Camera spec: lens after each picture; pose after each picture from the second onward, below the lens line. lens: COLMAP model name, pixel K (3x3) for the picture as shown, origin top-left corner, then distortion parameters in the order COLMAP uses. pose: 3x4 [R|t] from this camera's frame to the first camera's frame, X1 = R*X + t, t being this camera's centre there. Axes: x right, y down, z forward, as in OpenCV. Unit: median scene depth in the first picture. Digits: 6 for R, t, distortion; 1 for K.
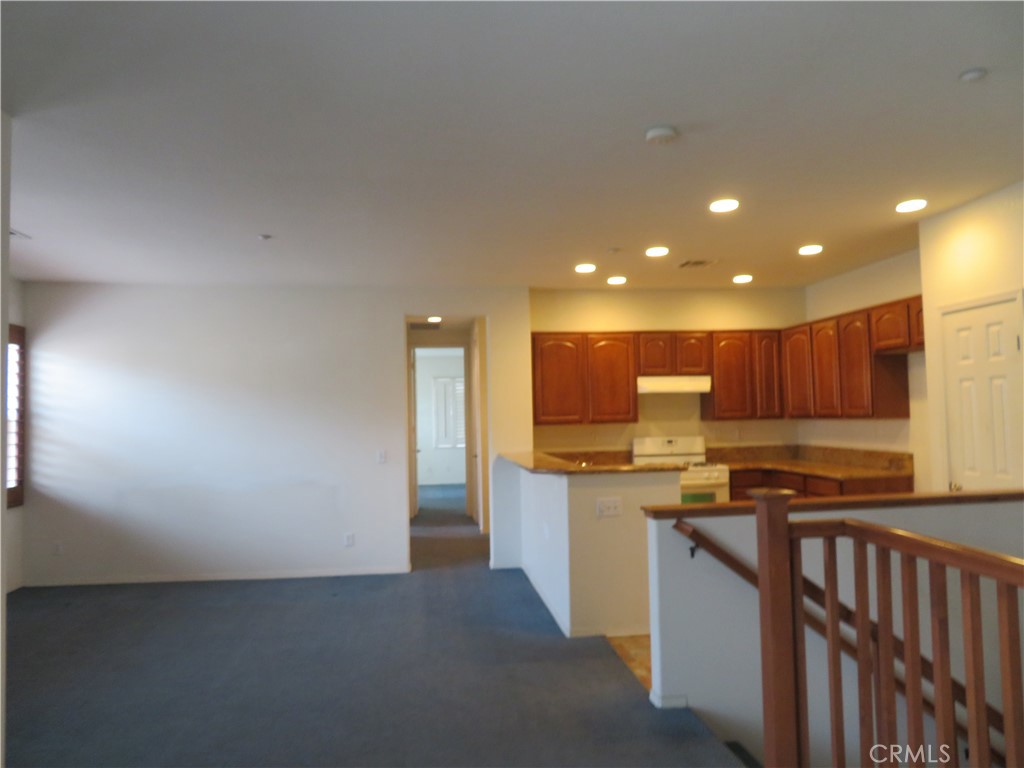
lens RADIAL K [[714.9, 0, 512.0], [0, 714.9, 384.0], [0, 0, 1]] dist [-0.043328, 0.003382]
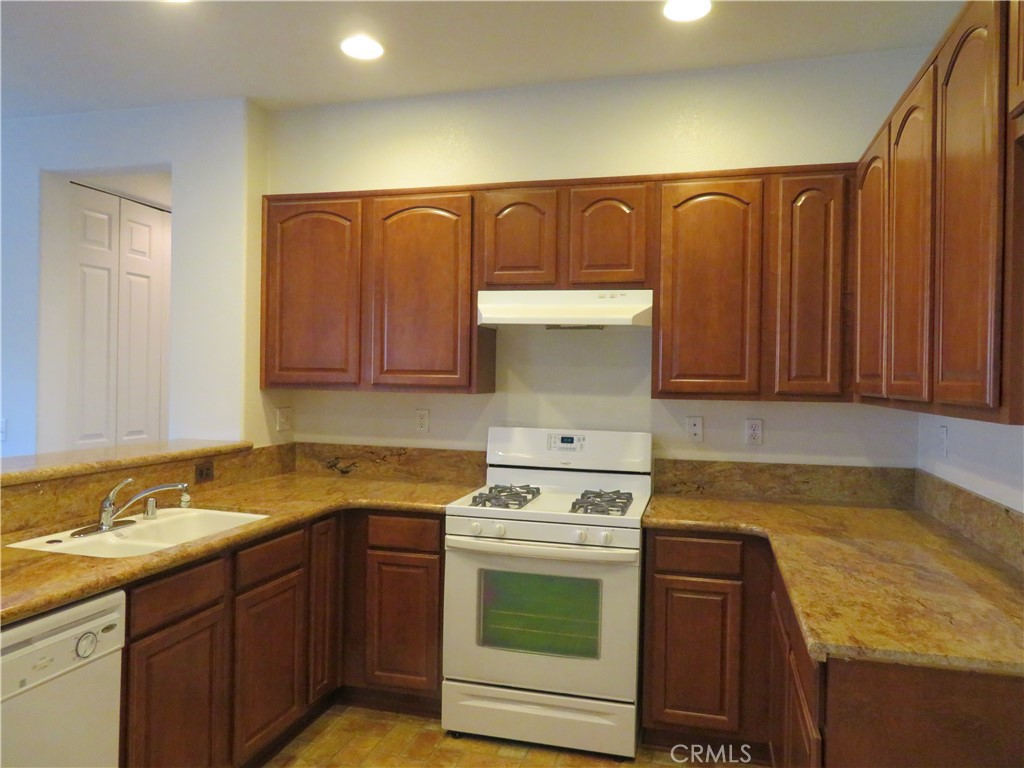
lens RADIAL K [[751.2, 0, 512.0], [0, 751.2, 384.0], [0, 0, 1]] dist [0.004268, 0.000852]
pose [[0.927665, 0.044844, -0.370711, 0.364511], [-0.023977, 0.997867, 0.060711, 0.019234], [0.372643, -0.047431, 0.926762, 0.564422]]
